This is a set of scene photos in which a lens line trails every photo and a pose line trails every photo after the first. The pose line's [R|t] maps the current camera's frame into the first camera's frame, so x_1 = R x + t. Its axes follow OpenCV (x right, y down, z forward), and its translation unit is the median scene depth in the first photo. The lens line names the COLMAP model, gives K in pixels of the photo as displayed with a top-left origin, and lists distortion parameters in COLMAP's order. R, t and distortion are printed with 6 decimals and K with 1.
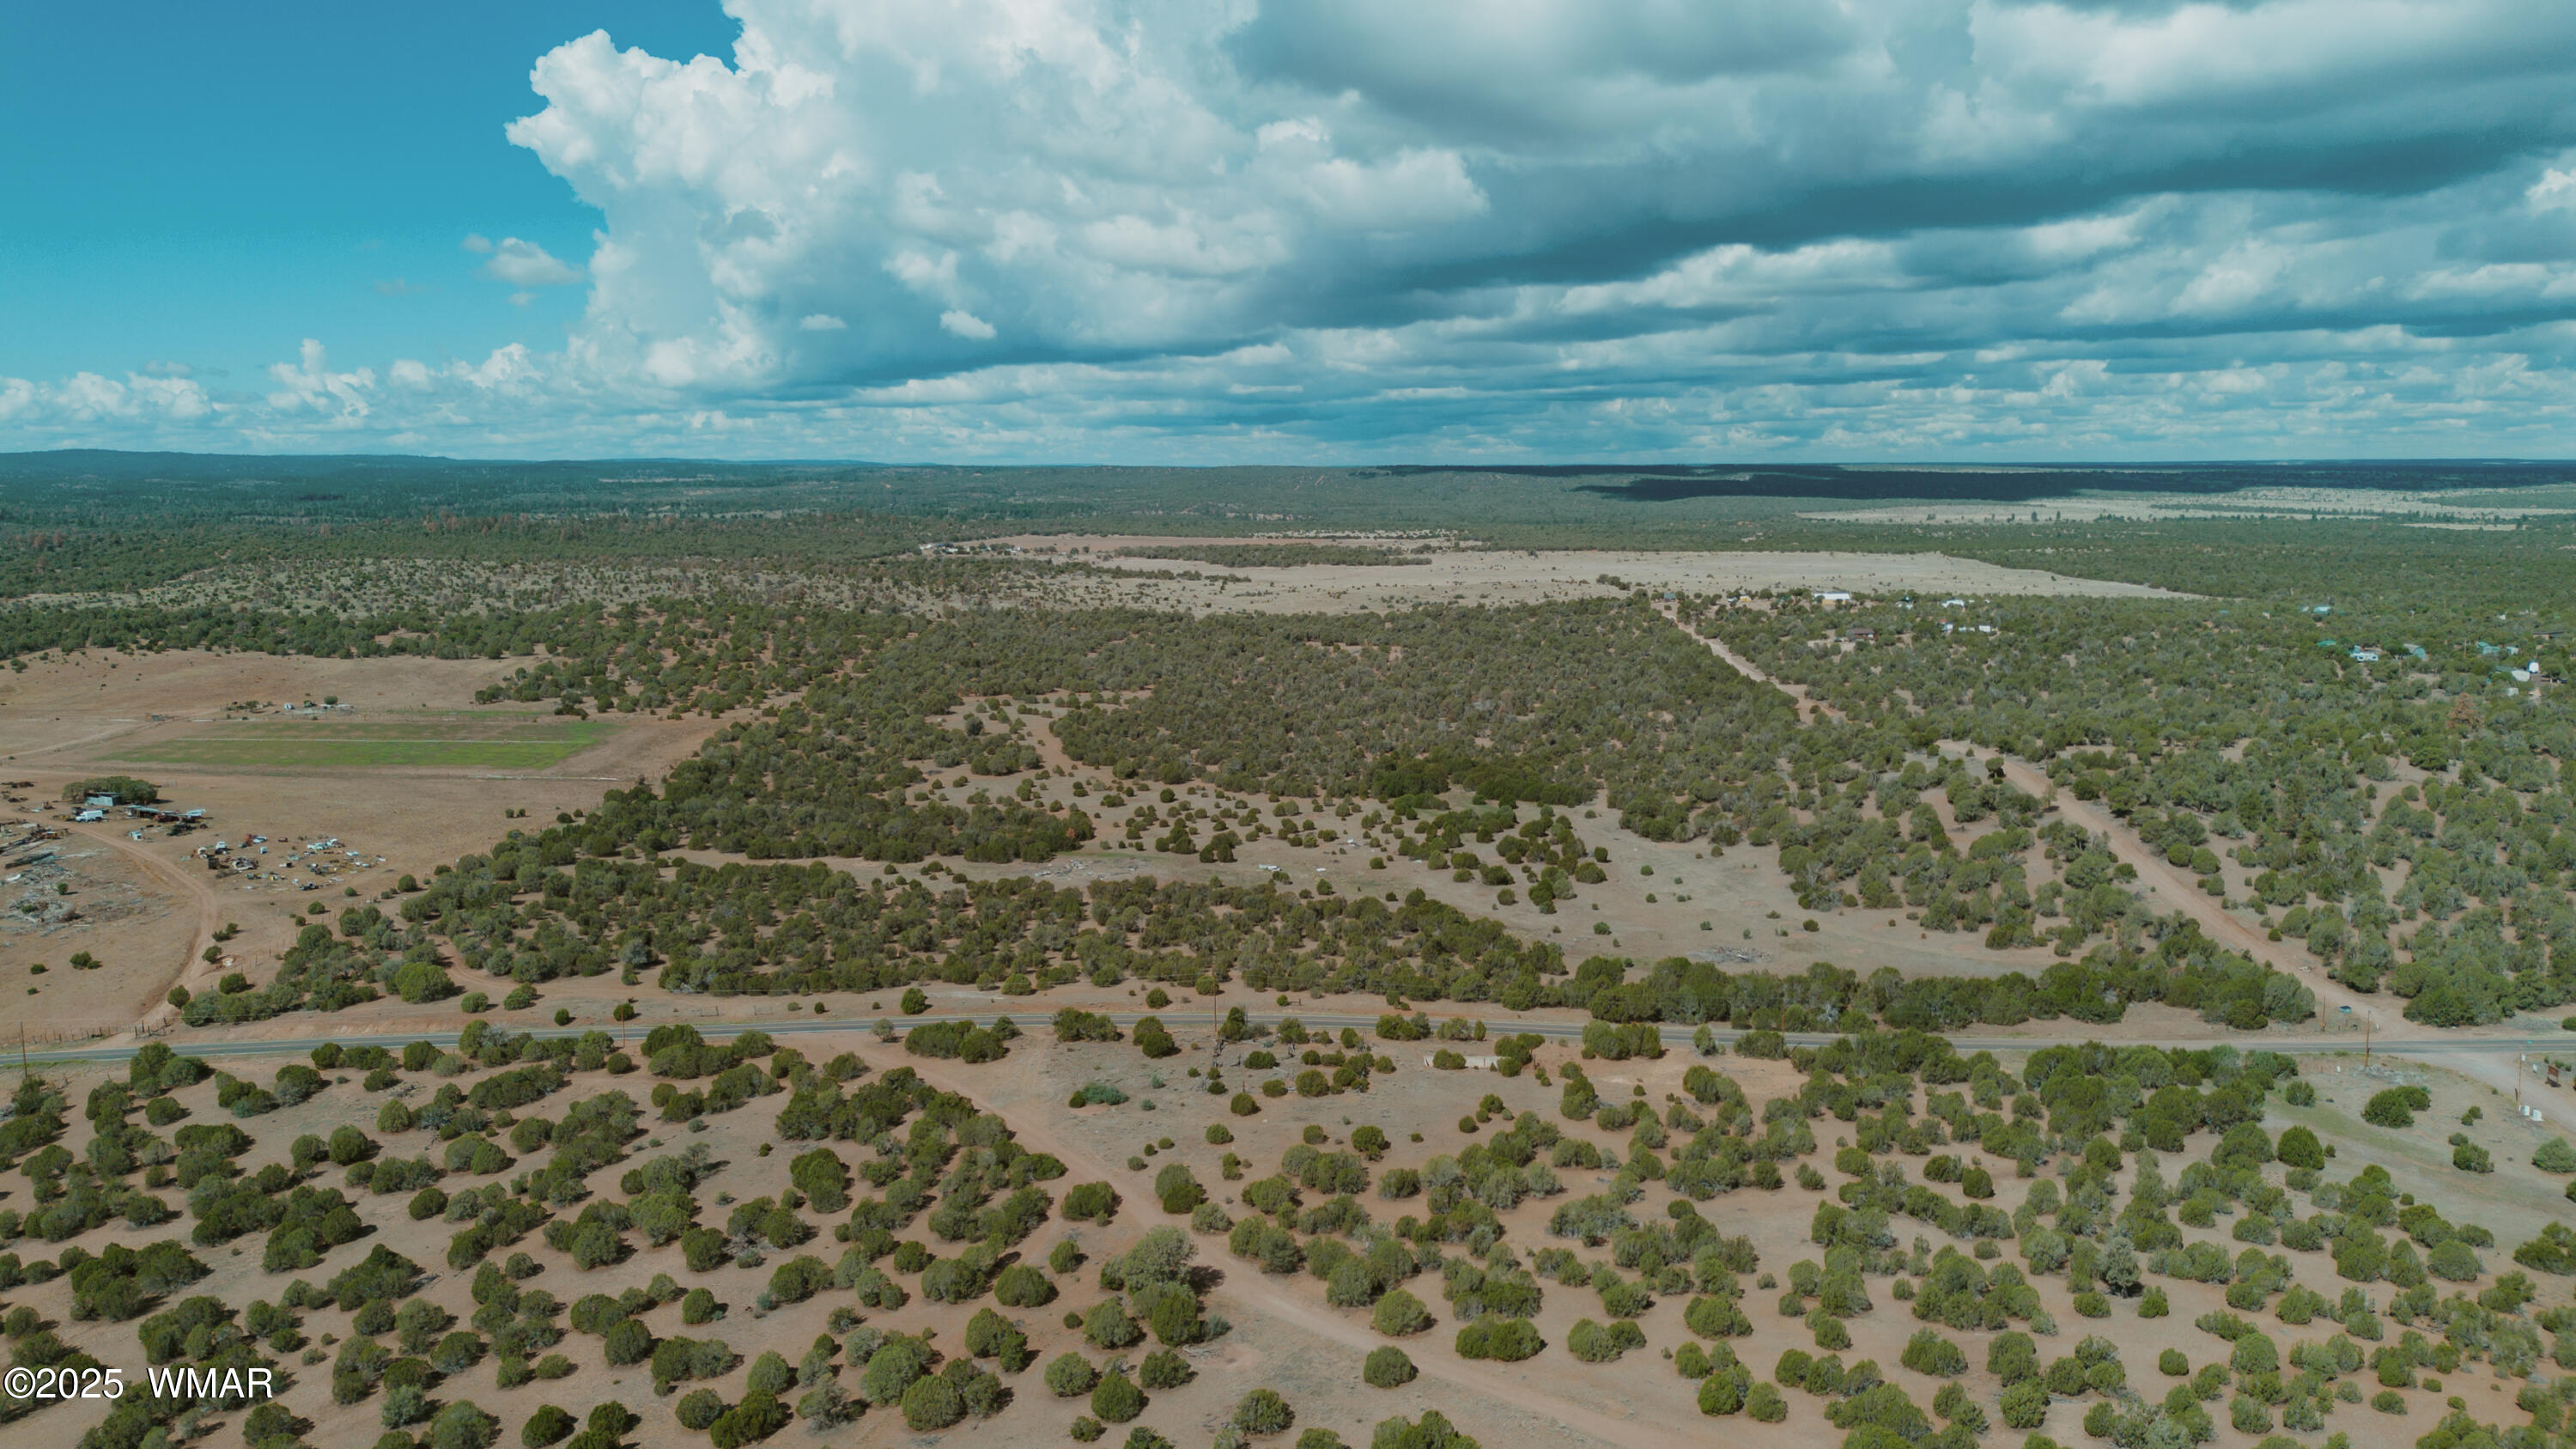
lens RADIAL K [[1827.3, 0, 1288.0], [0, 1827.3, 724.5], [0, 0, 1]] dist [0.058557, -0.061123]
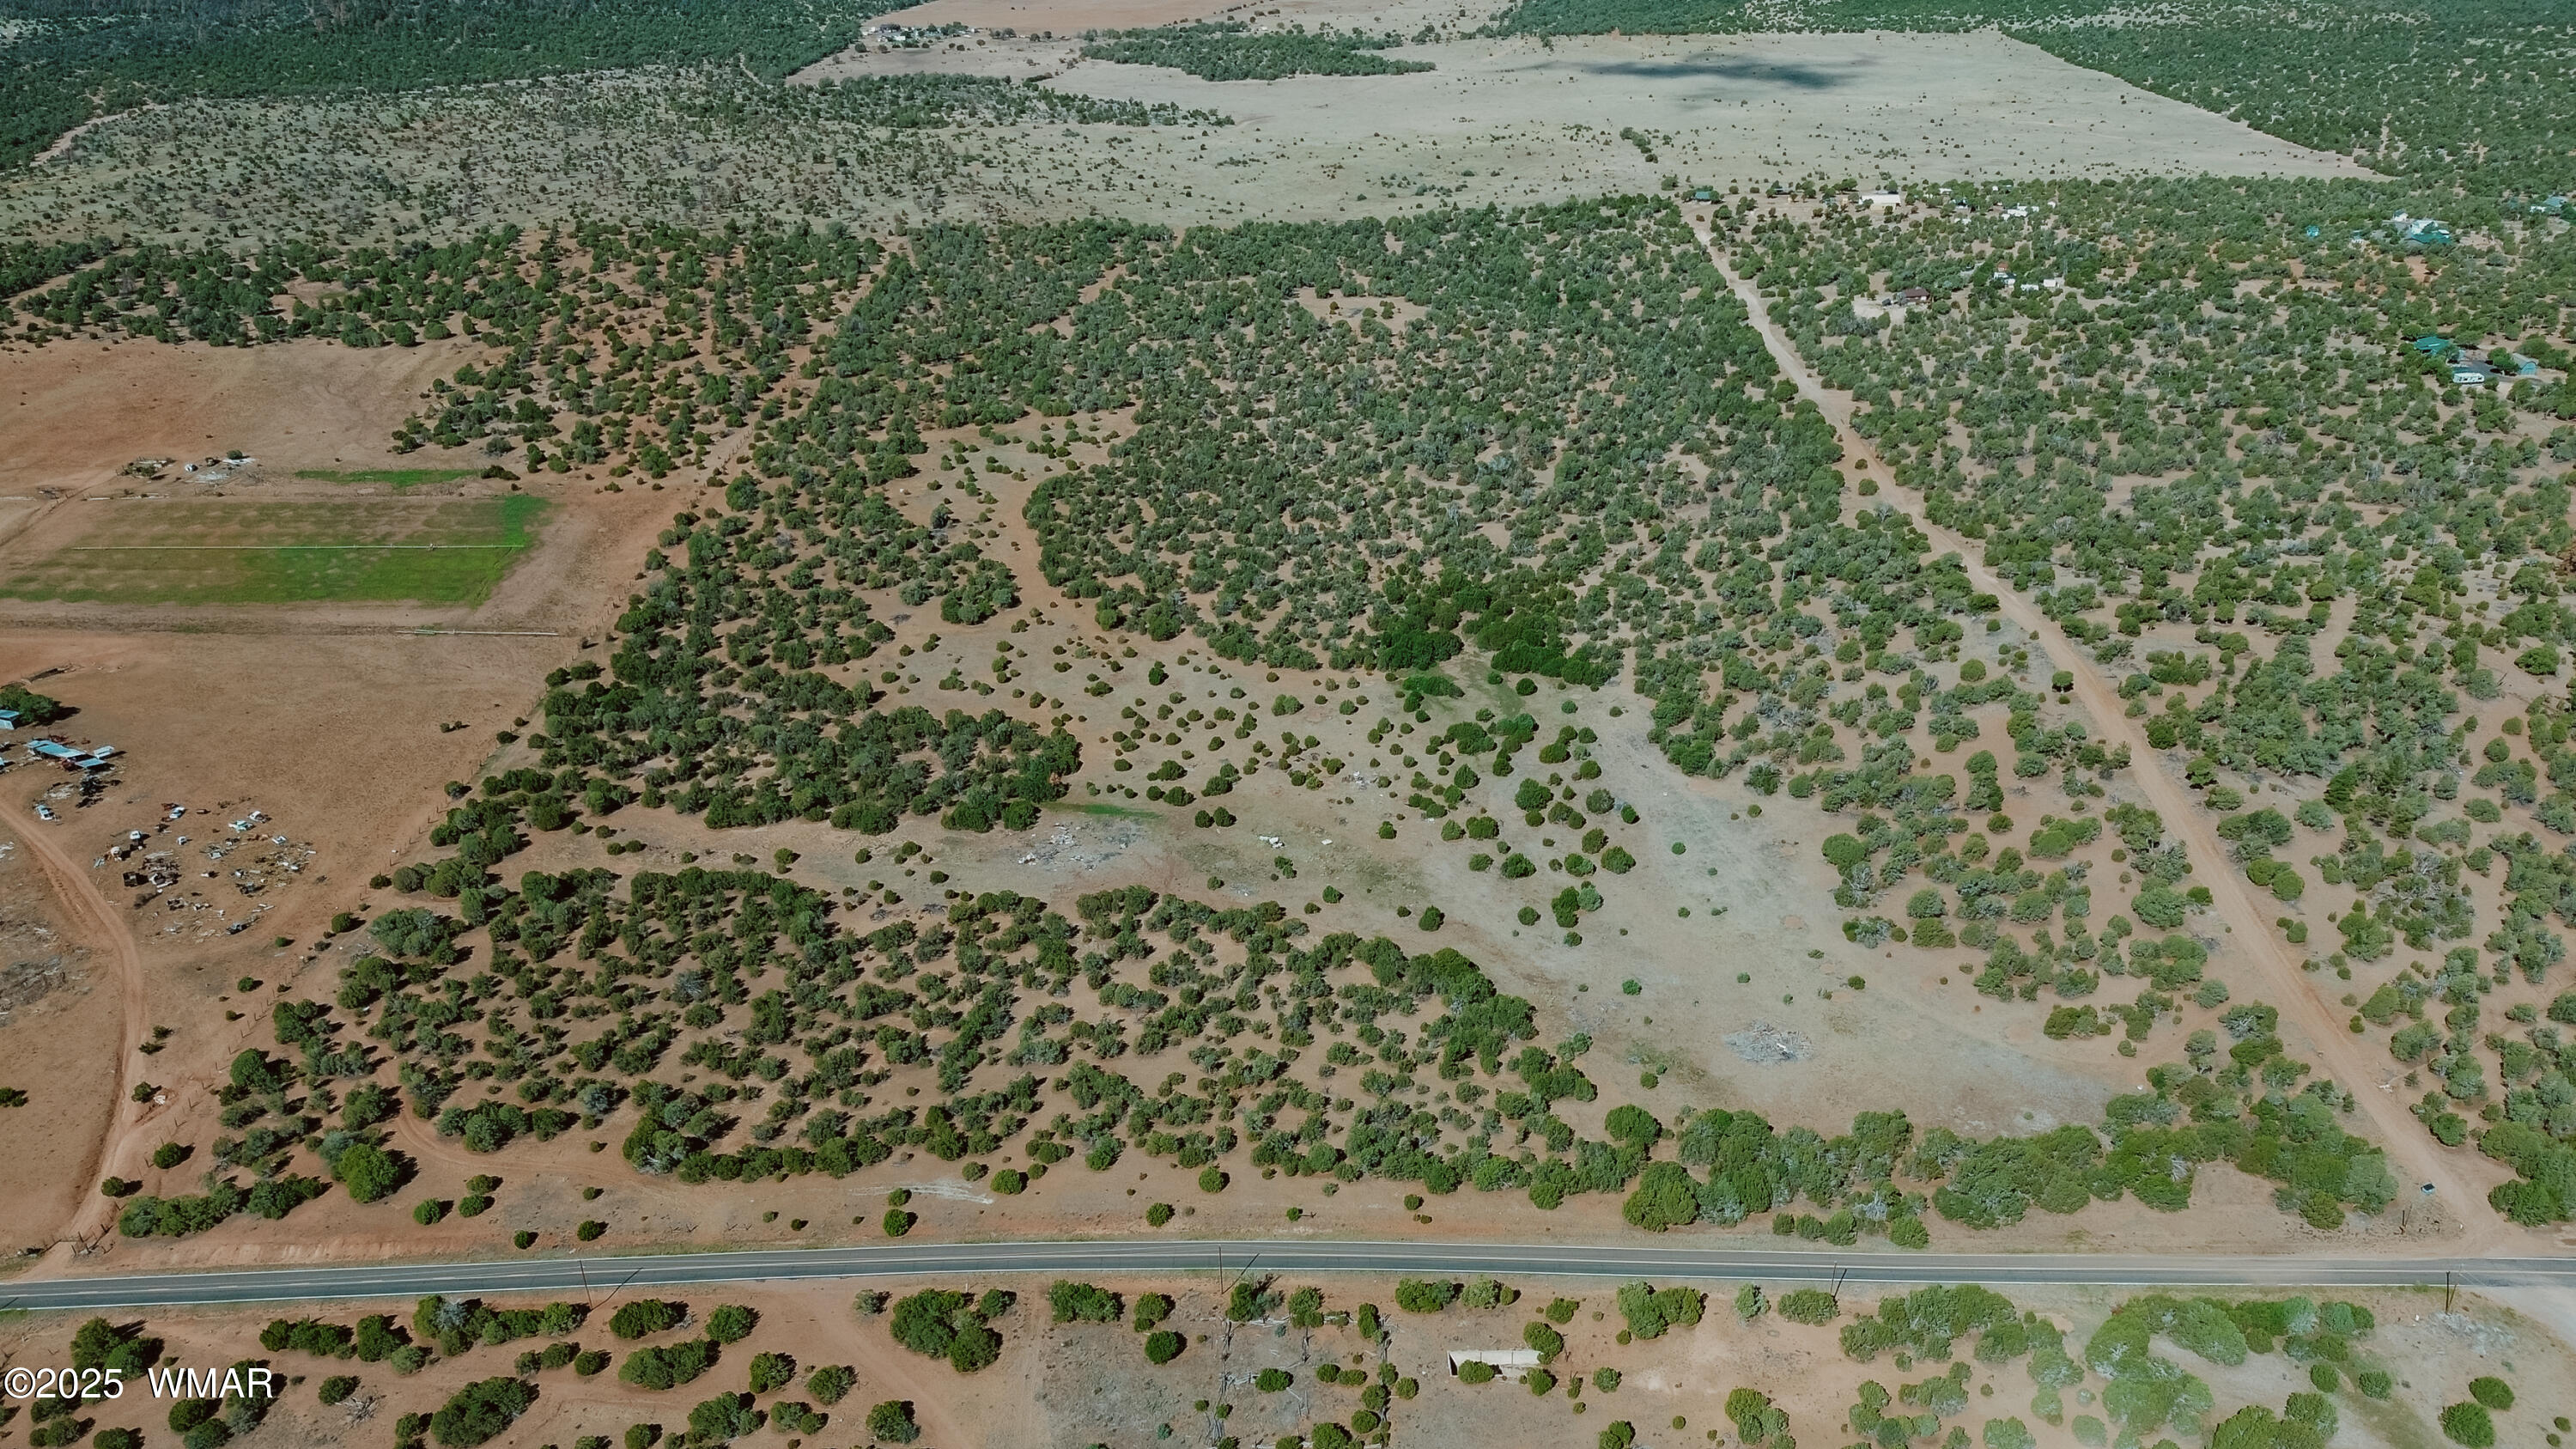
lens RADIAL K [[1827.3, 0, 1288.0], [0, 1827.3, 724.5], [0, 0, 1]] dist [0.058557, -0.061123]
pose [[0.999788, -0.020589, 0.000494, -0.000937], [0.019302, 0.945109, 0.326184, -0.272018], [-0.007183, -0.326105, 0.945306, 0.137446]]
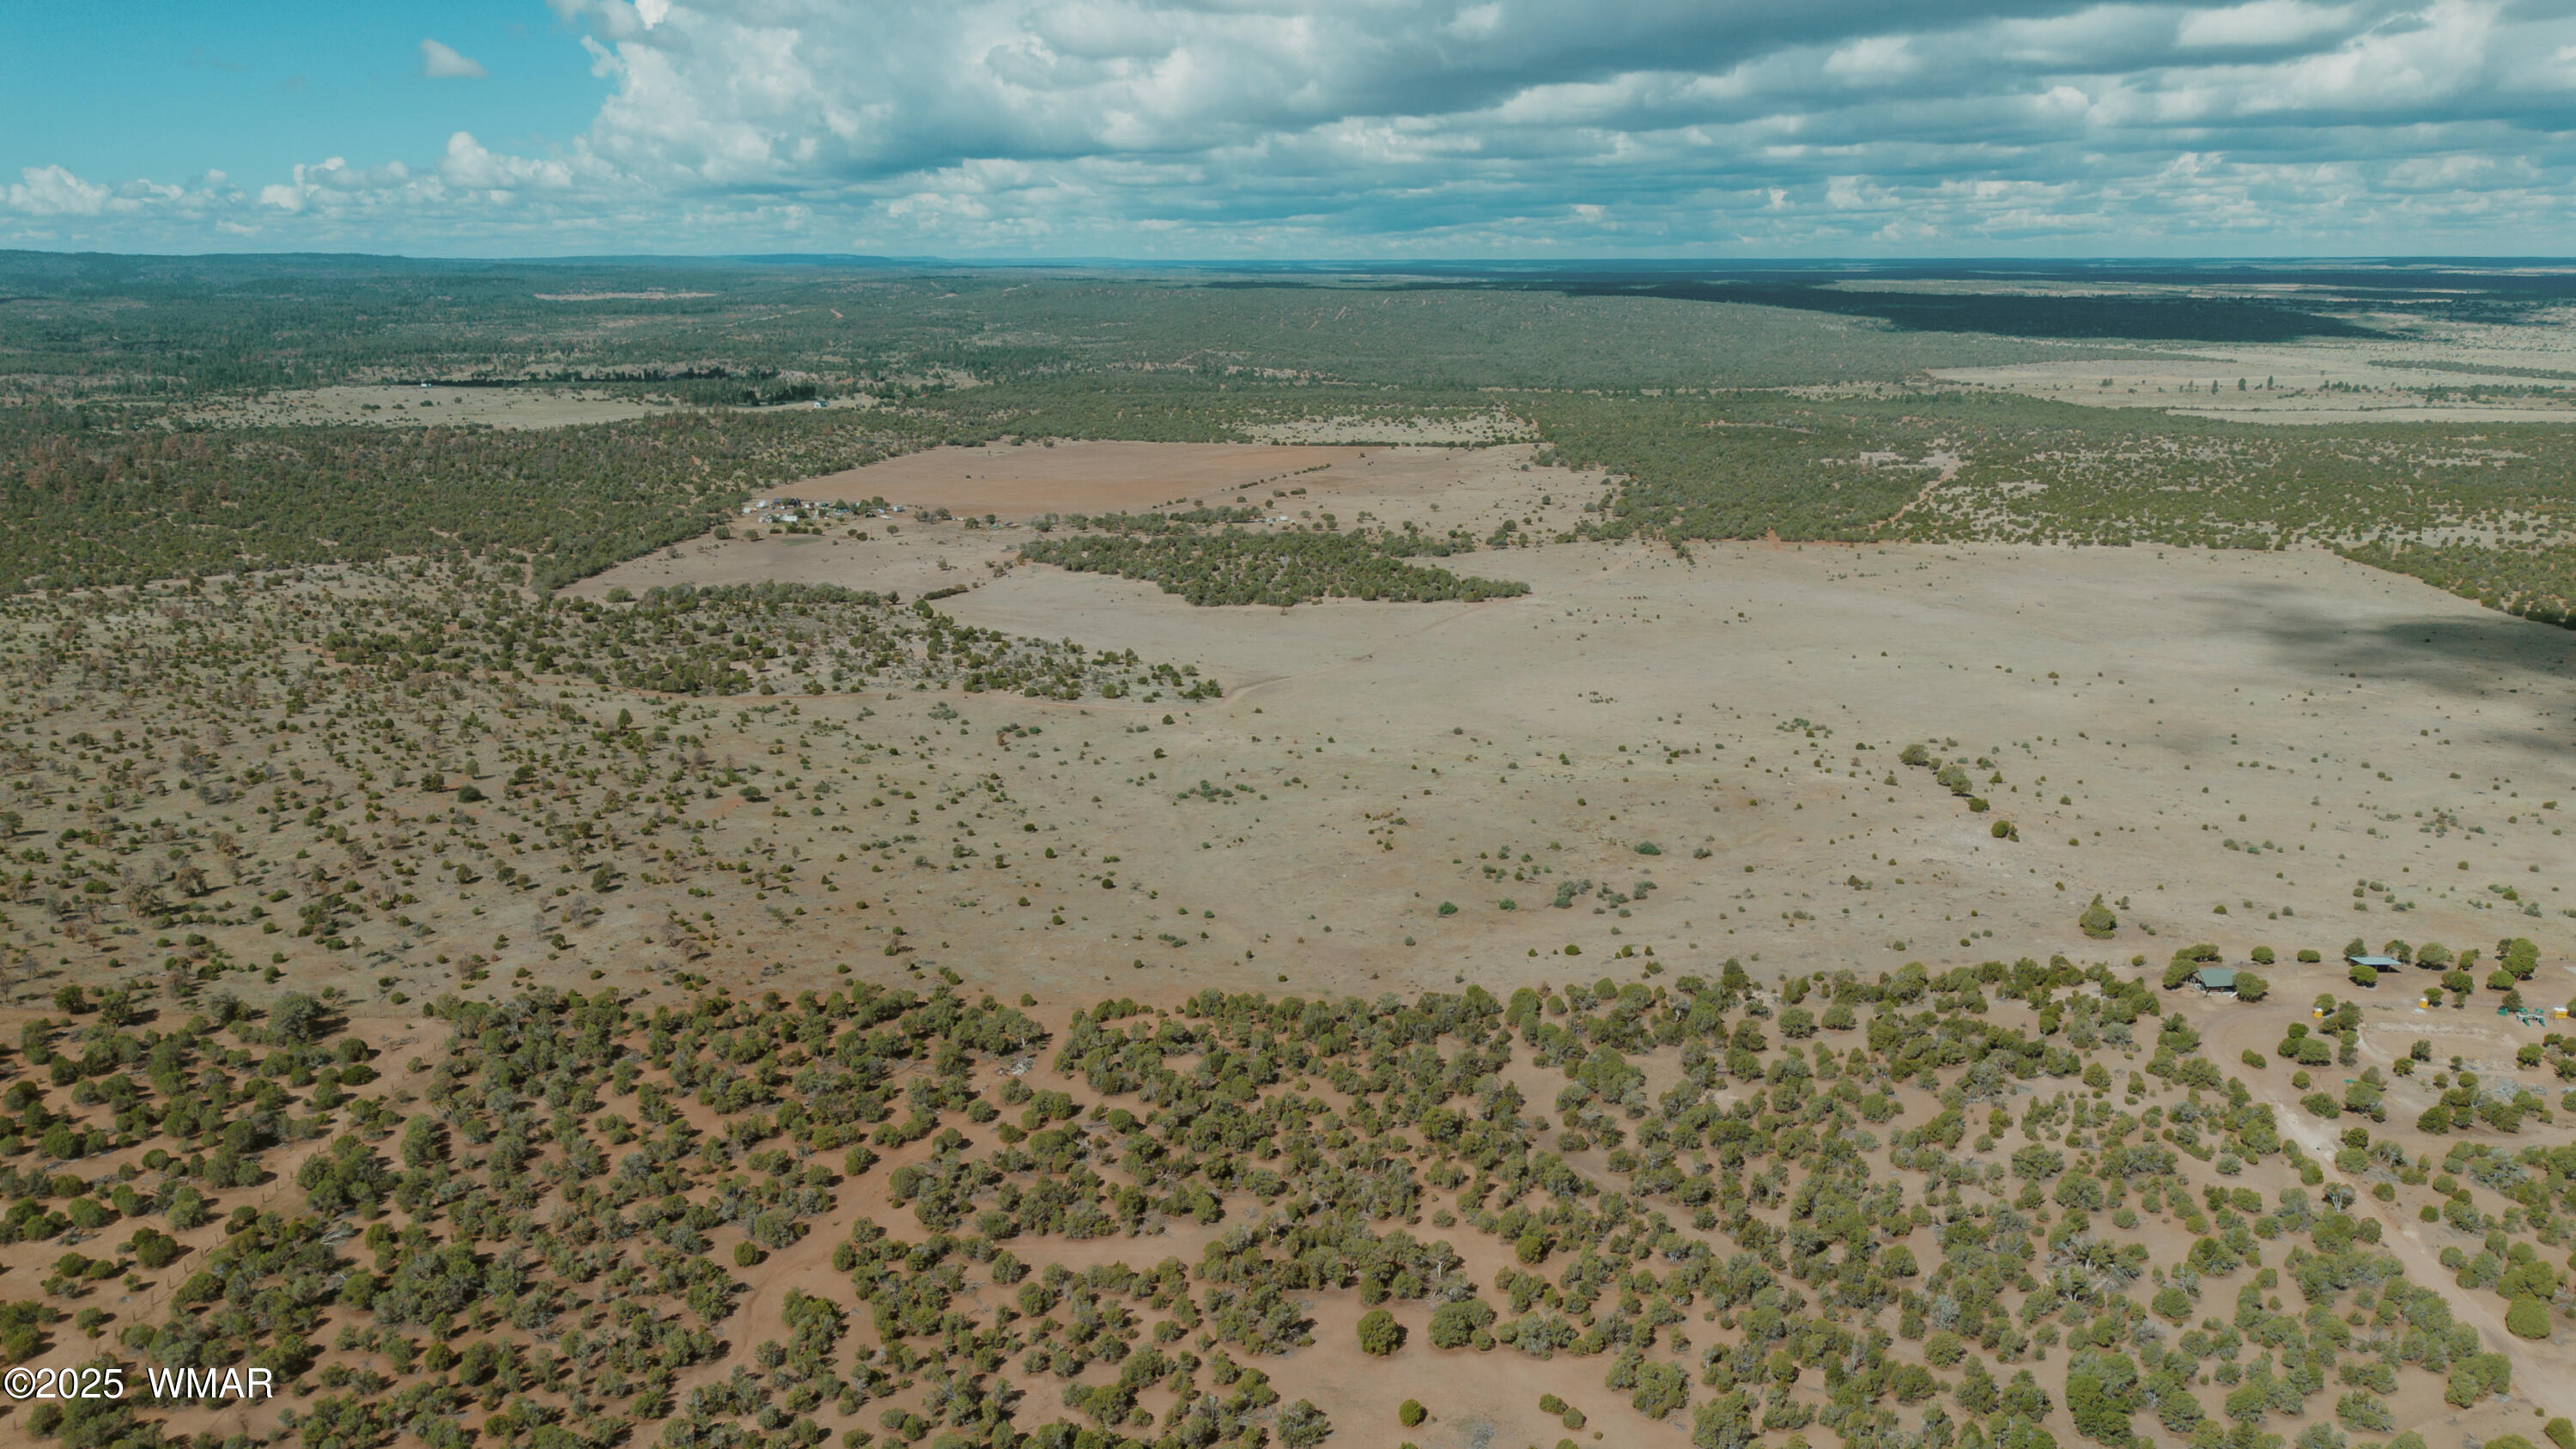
lens RADIAL K [[1847.4, 0, 1288.0], [0, 1847.4, 724.5], [0, 0, 1]] dist [0.127733, -0.001141]
pose [[0.999954, 0.003485, -0.008892, 0.014356], [-0.002507, 0.994174, 0.107757, -0.378585], [0.009215, -0.107730, 0.994138, 1.304587]]
